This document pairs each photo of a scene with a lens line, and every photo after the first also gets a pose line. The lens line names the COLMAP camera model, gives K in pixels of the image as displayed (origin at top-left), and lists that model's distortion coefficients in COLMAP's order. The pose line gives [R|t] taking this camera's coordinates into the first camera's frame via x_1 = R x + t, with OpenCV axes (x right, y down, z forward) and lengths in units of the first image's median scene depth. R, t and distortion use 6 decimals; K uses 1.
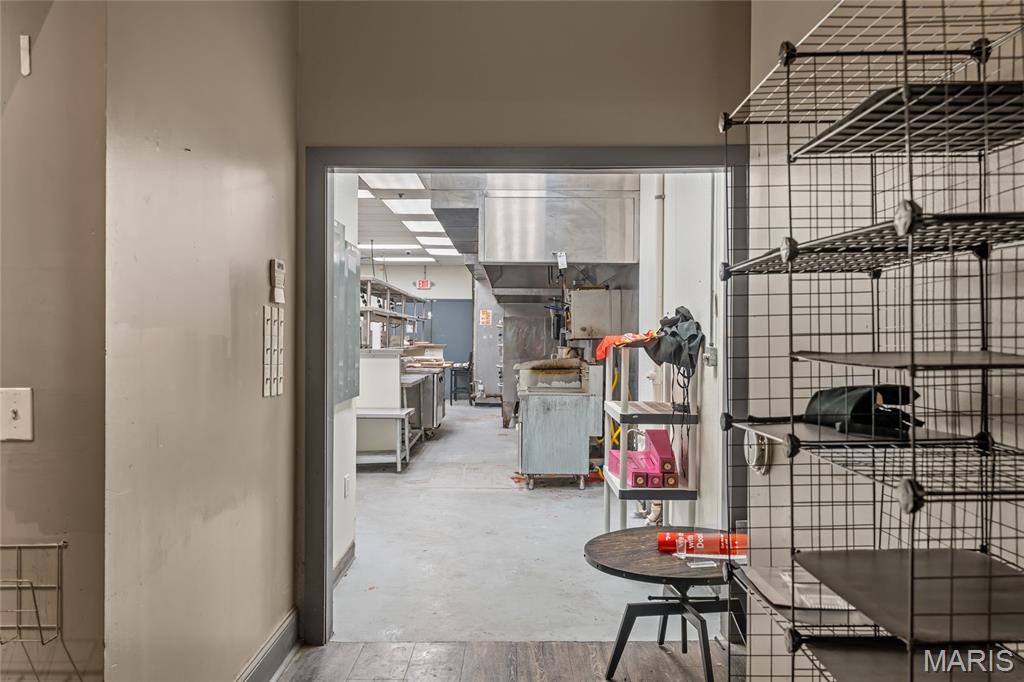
lens RADIAL K [[884.0, 0, 511.2], [0, 884.0, 340.3], [0, 0, 1]] dist [-0.002363, -0.000044]
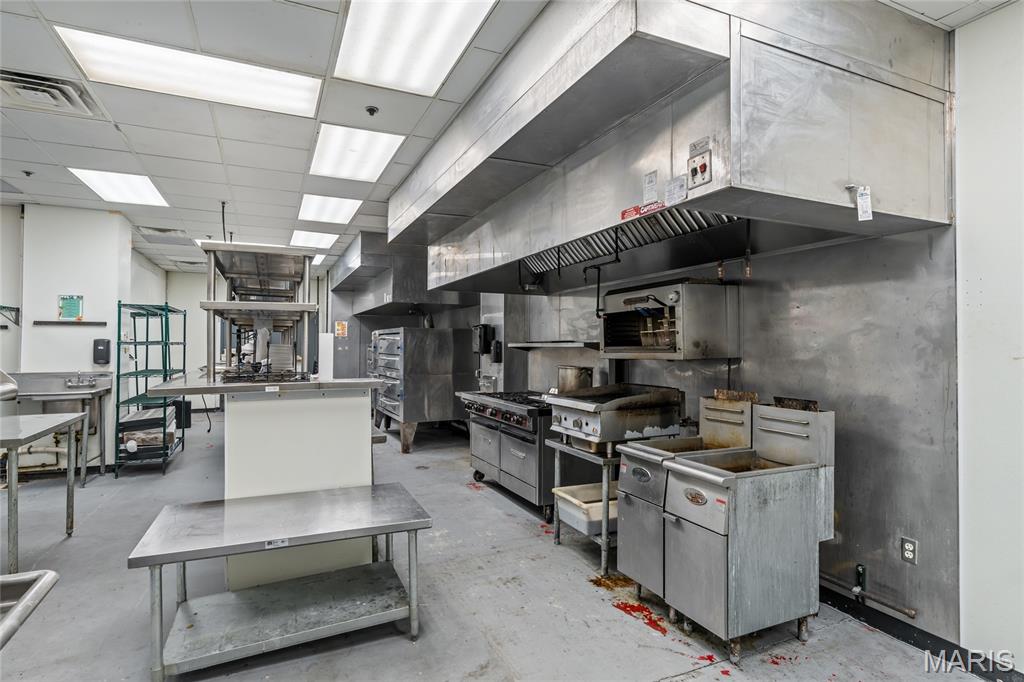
lens RADIAL K [[540.8, 0, 514.4], [0, 540.8, 337.3], [0, 0, 1]] dist [0.004563, 0.000210]
pose [[0.906478, 0.005079, 0.422223, -0.131877], [0.001752, 0.999874, -0.015790, -0.007869], [-0.422250, 0.015053, 0.906354, 0.451631]]
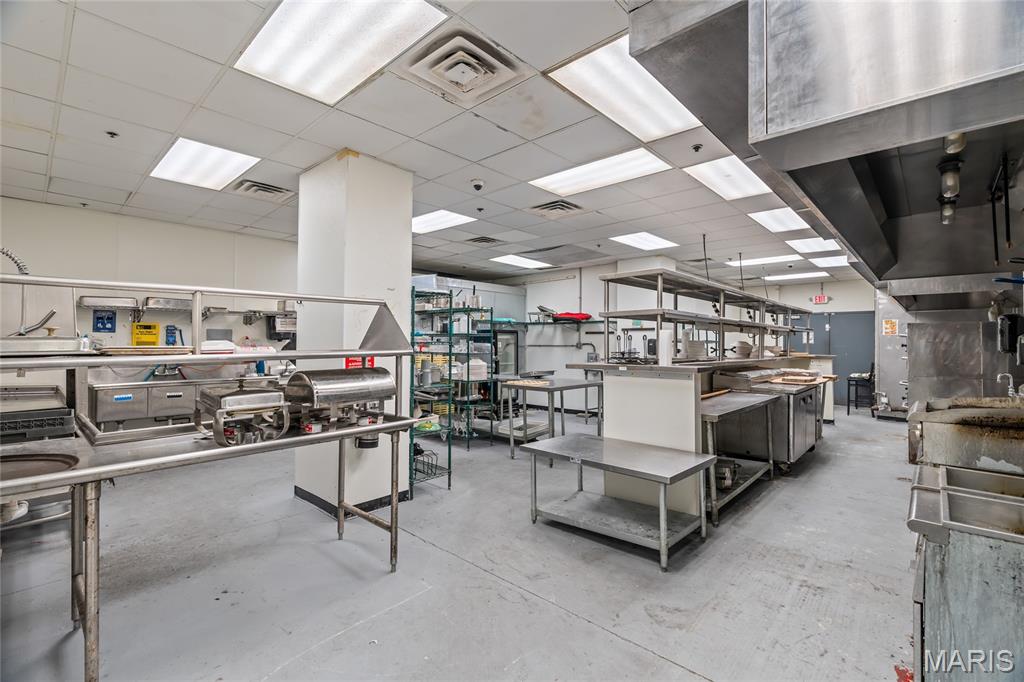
lens RADIAL K [[461.9, 0, 509.8], [0, 461.9, 338.8], [0, 0, 1]] dist [-0.006883, 0.002176]
pose [[0.733112, -0.006904, -0.680072, 0.009923], [-0.005910, 0.999846, -0.016521, -0.003424], [0.680082, 0.016131, 0.732959, 0.442957]]
